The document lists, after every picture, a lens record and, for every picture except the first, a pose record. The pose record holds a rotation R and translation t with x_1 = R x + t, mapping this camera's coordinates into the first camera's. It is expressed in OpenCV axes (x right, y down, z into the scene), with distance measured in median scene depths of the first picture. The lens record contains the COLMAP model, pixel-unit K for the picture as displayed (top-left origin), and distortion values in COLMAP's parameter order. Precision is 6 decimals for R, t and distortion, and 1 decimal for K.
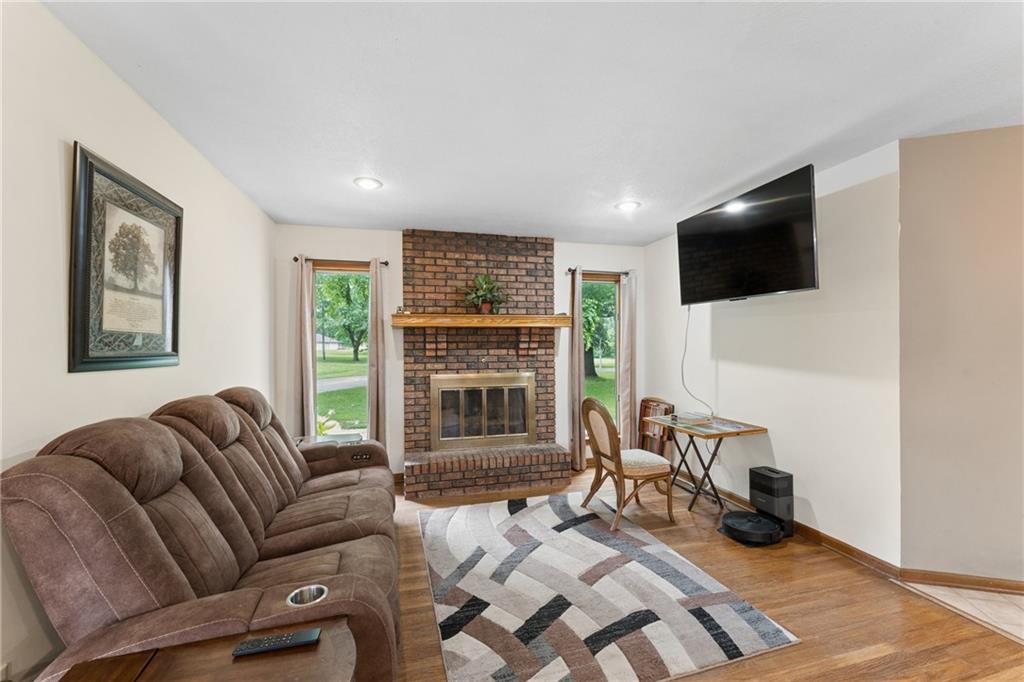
lens RADIAL K [[413.0, 0, 512.3], [0, 413.0, 347.1], [0, 0, 1]] dist [-0.002409, -0.000313]
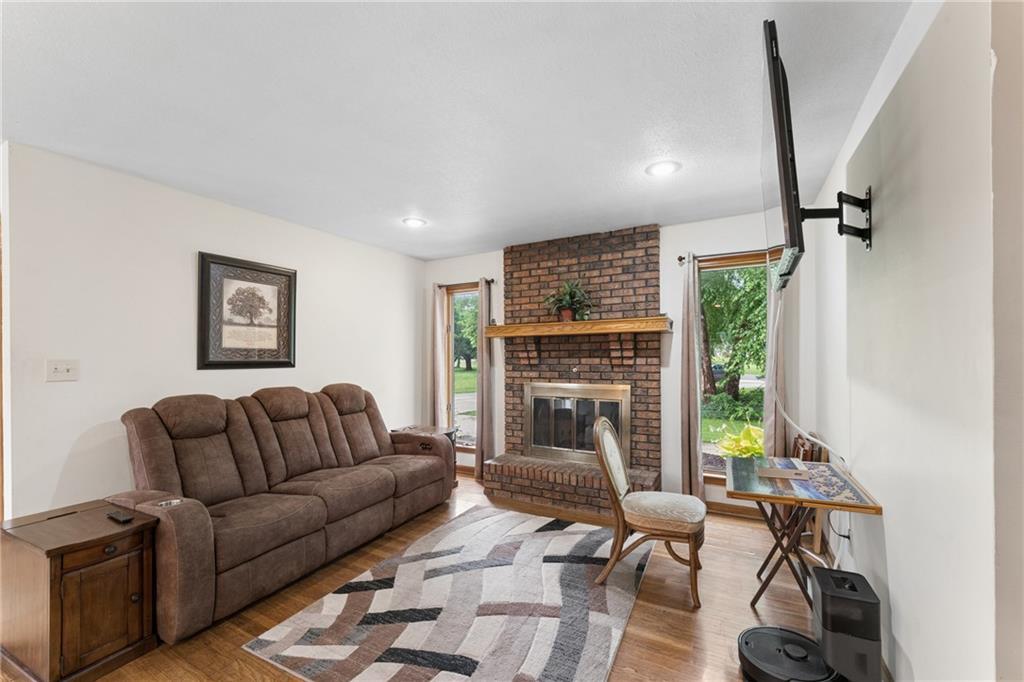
lens RADIAL K [[416.1, 0, 513.2], [0, 416.1, 355.5], [0, 0, 1]] dist [-0.002732, -0.000170]
pose [[0.724687, -0.000406, -0.689079, 0.502898], [0.001436, 0.999999, 0.000921, -0.001595], [0.689077, -0.001657, 0.724686, 0.217712]]
